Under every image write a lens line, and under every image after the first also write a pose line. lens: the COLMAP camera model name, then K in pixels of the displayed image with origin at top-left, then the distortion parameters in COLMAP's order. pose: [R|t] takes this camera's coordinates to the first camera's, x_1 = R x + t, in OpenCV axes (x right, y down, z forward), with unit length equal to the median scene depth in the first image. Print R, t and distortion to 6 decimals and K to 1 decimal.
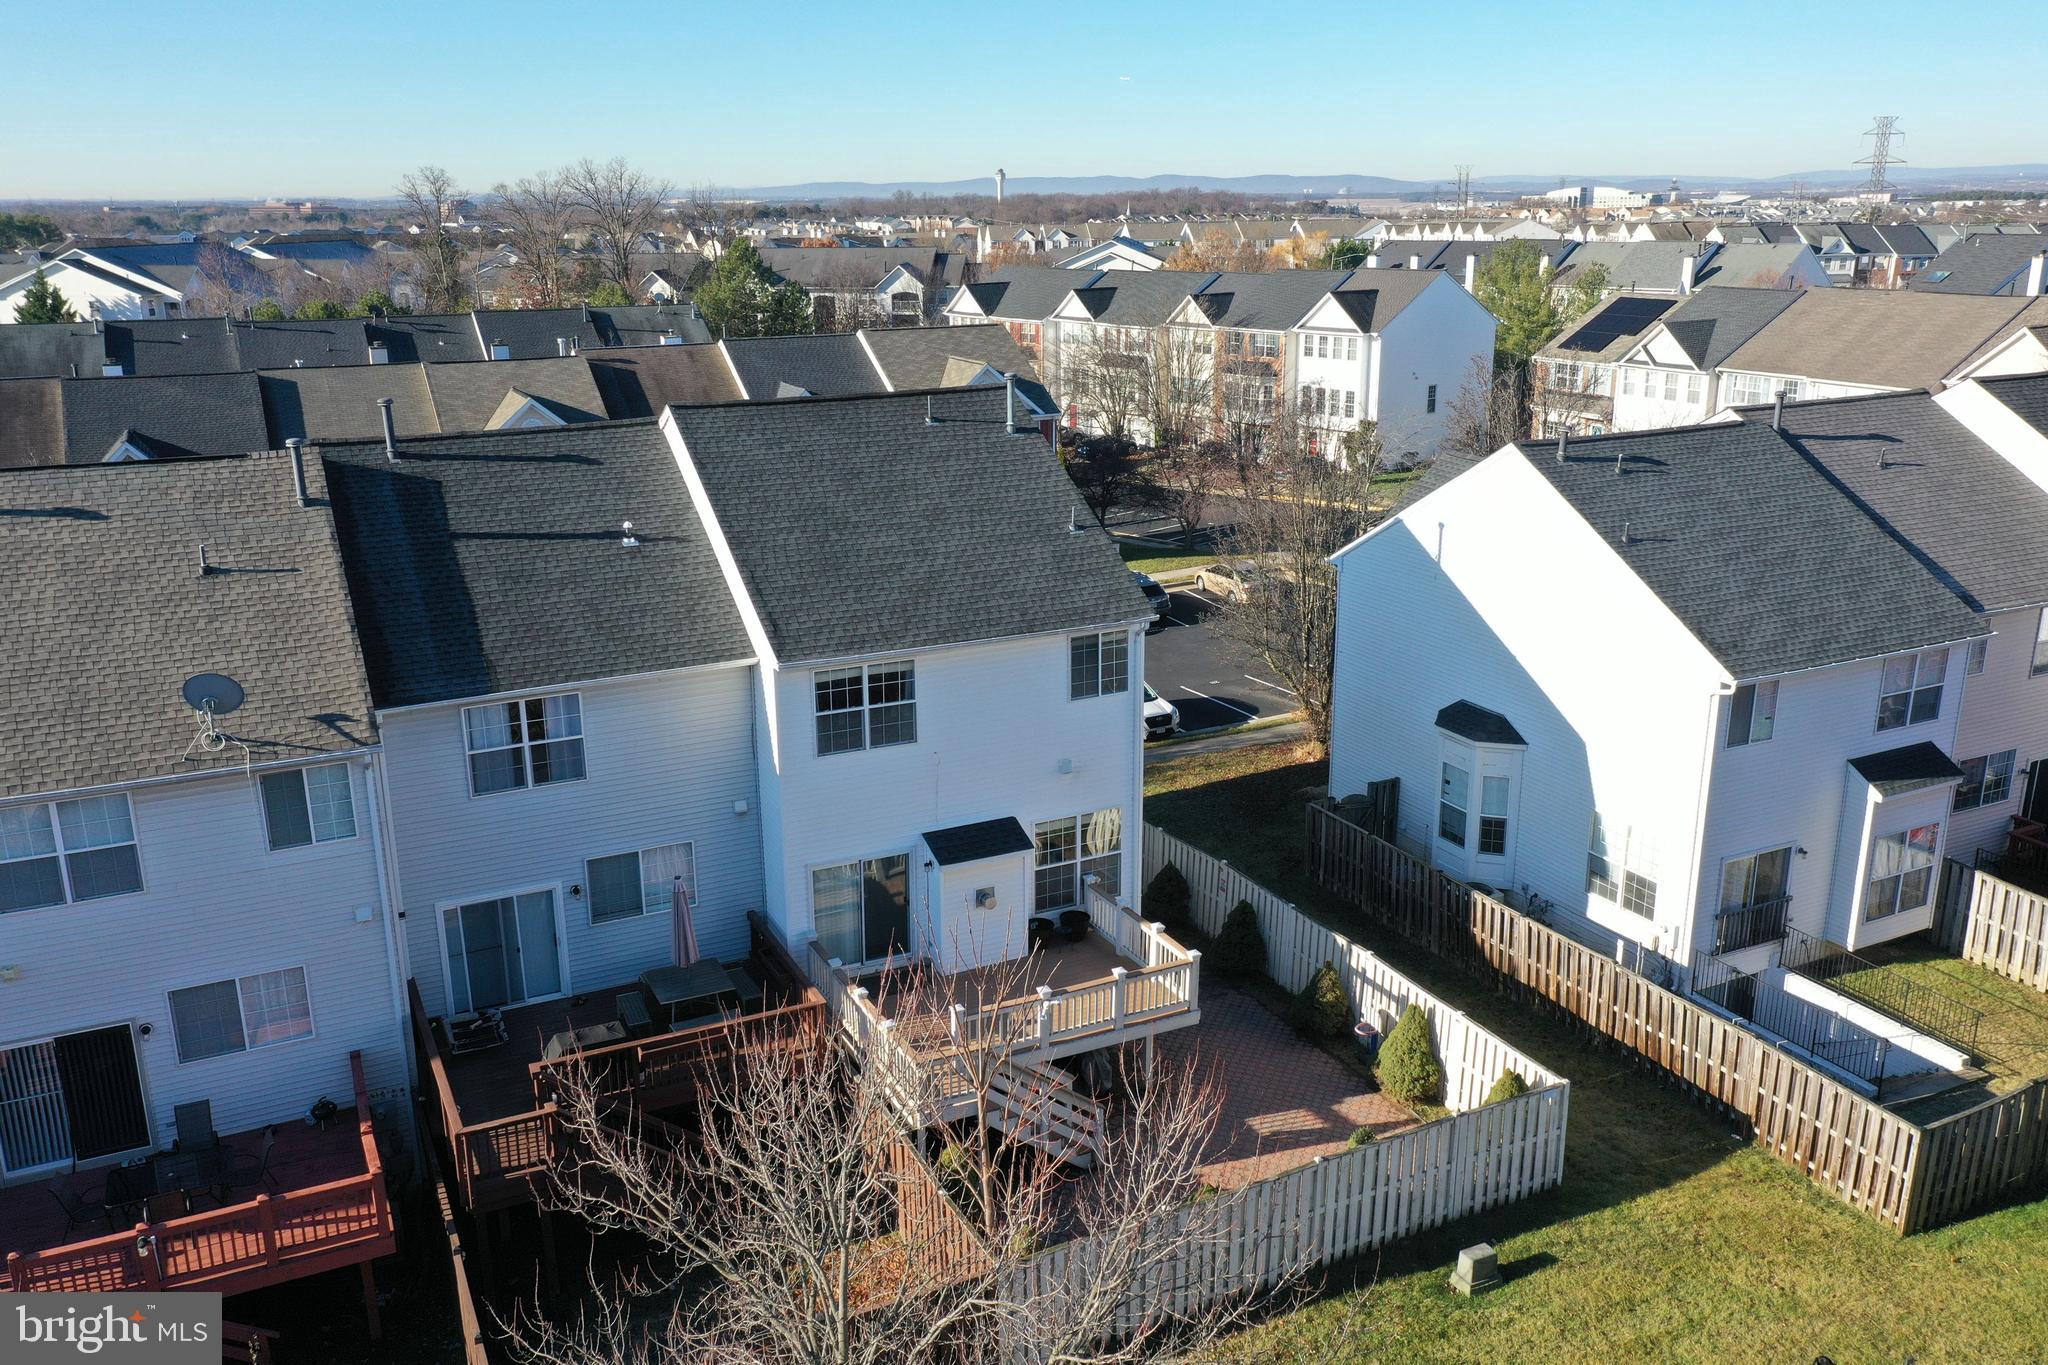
lens RADIAL K [[1611.8, 0, 1024.0], [0, 1611.8, 682.5], [0, 0, 1]] dist [0.026453, 0.006436]
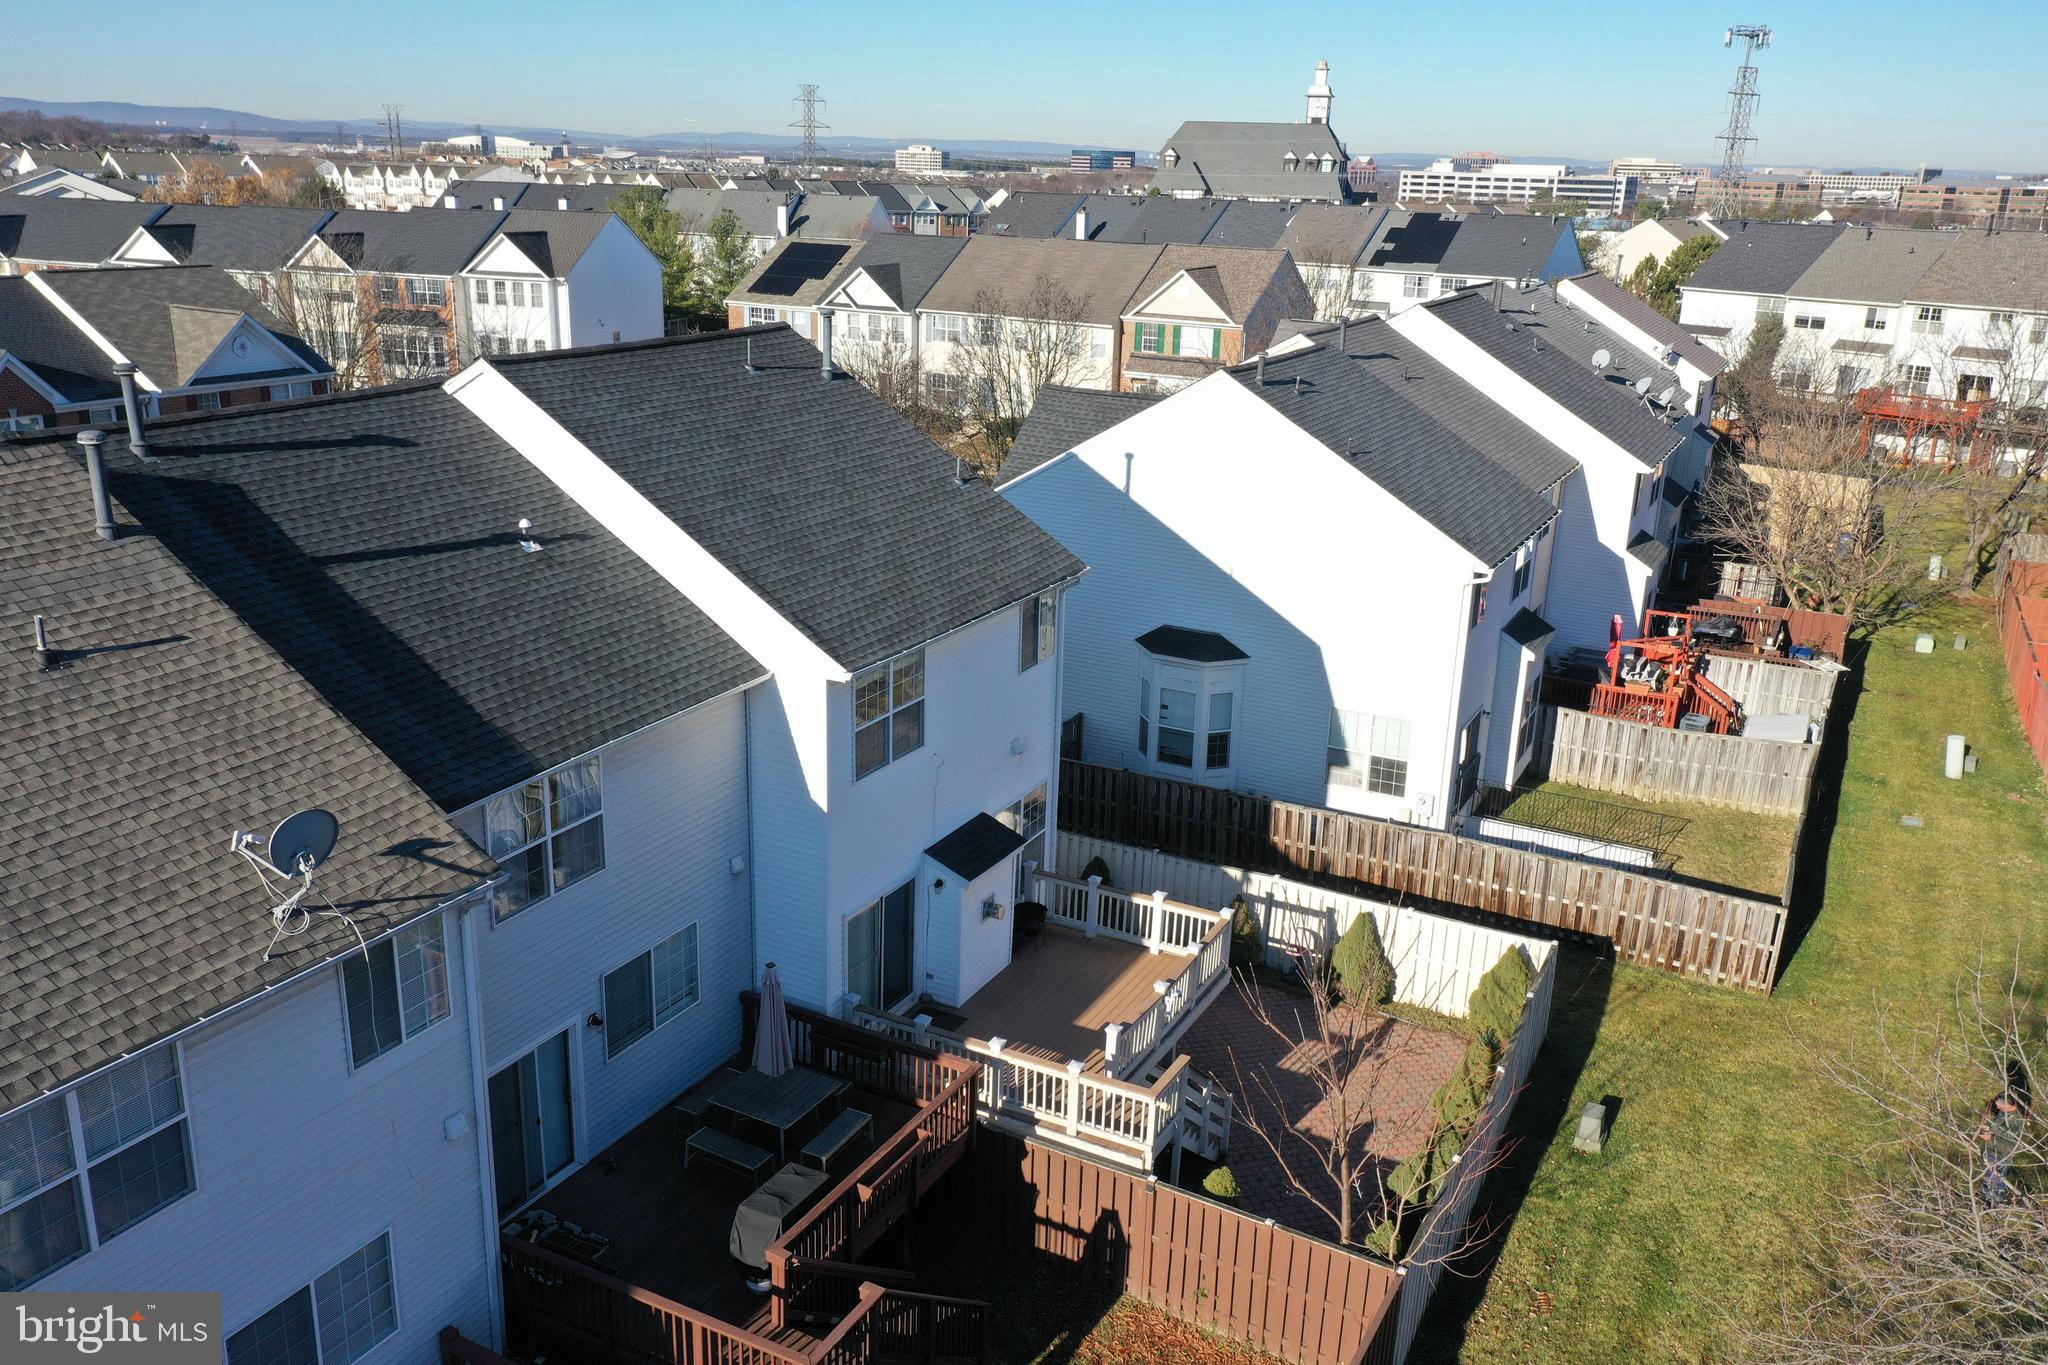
lens RADIAL K [[1611.8, 0, 1024.0], [0, 1611.8, 682.5], [0, 0, 1]] dist [0.026453, 0.006436]
pose [[0.812229, -0.149568, 0.563839, -0.472885], [0.133071, 0.988593, 0.070547, -0.046212], [-0.567958, 0.017730, 0.822866, 0.257162]]
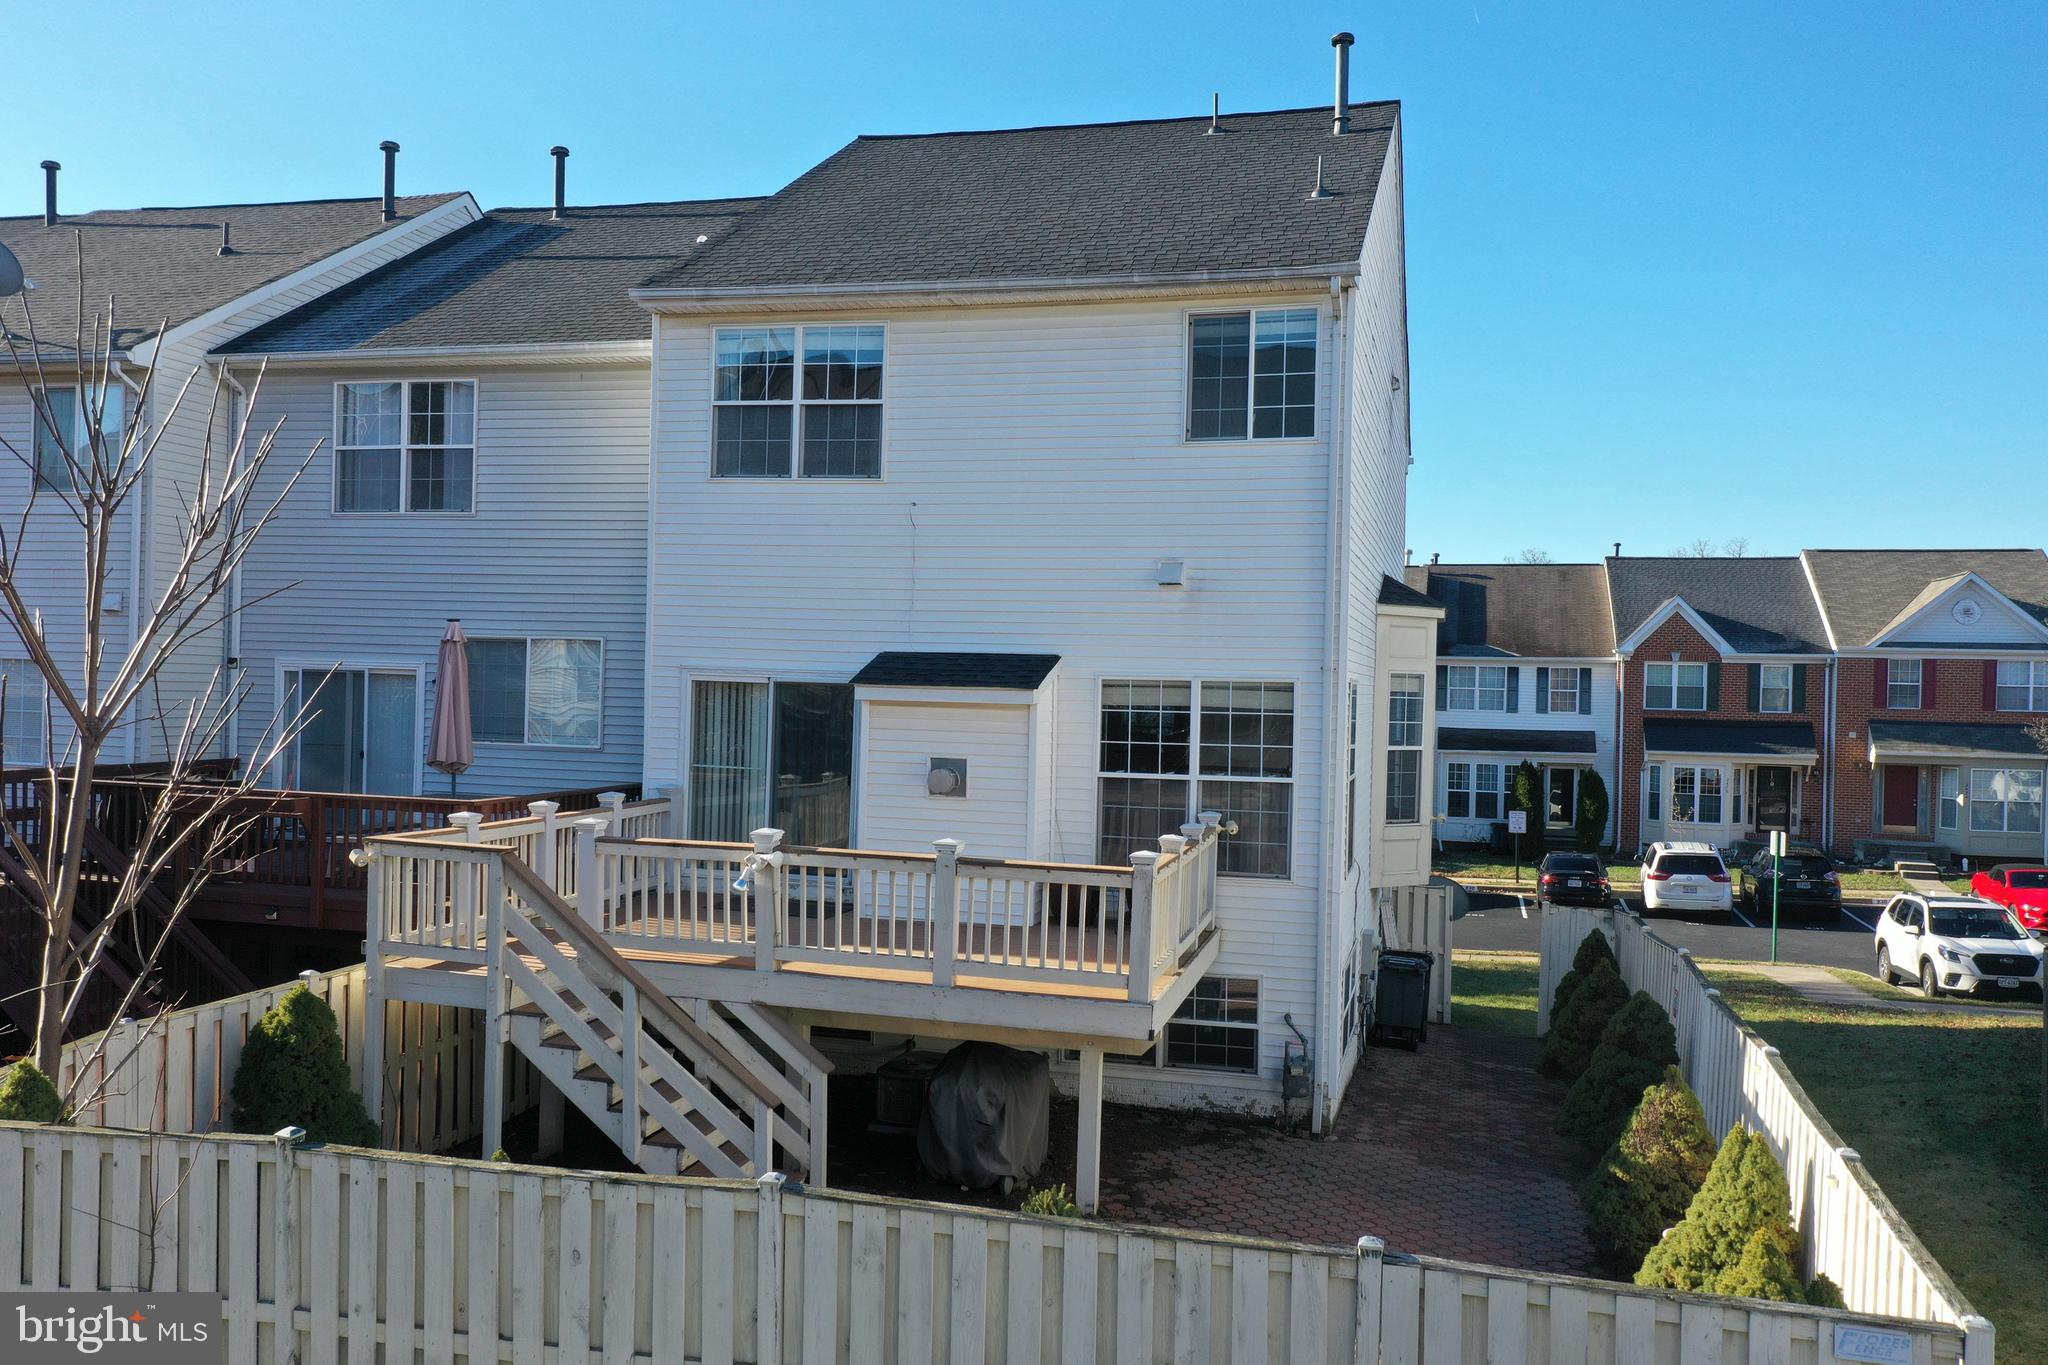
lens RADIAL K [[1630.0, 0, 1034.9], [0, 1630.0, 687.5], [0, 0, 1]] dist [0.011045, 0.008688]
pose [[0.751896, 0.025326, -0.658795, 0.336234], [-0.215925, 0.953608, -0.209780, 0.204869], [0.622920, 0.299983, 0.722483, 0.610854]]
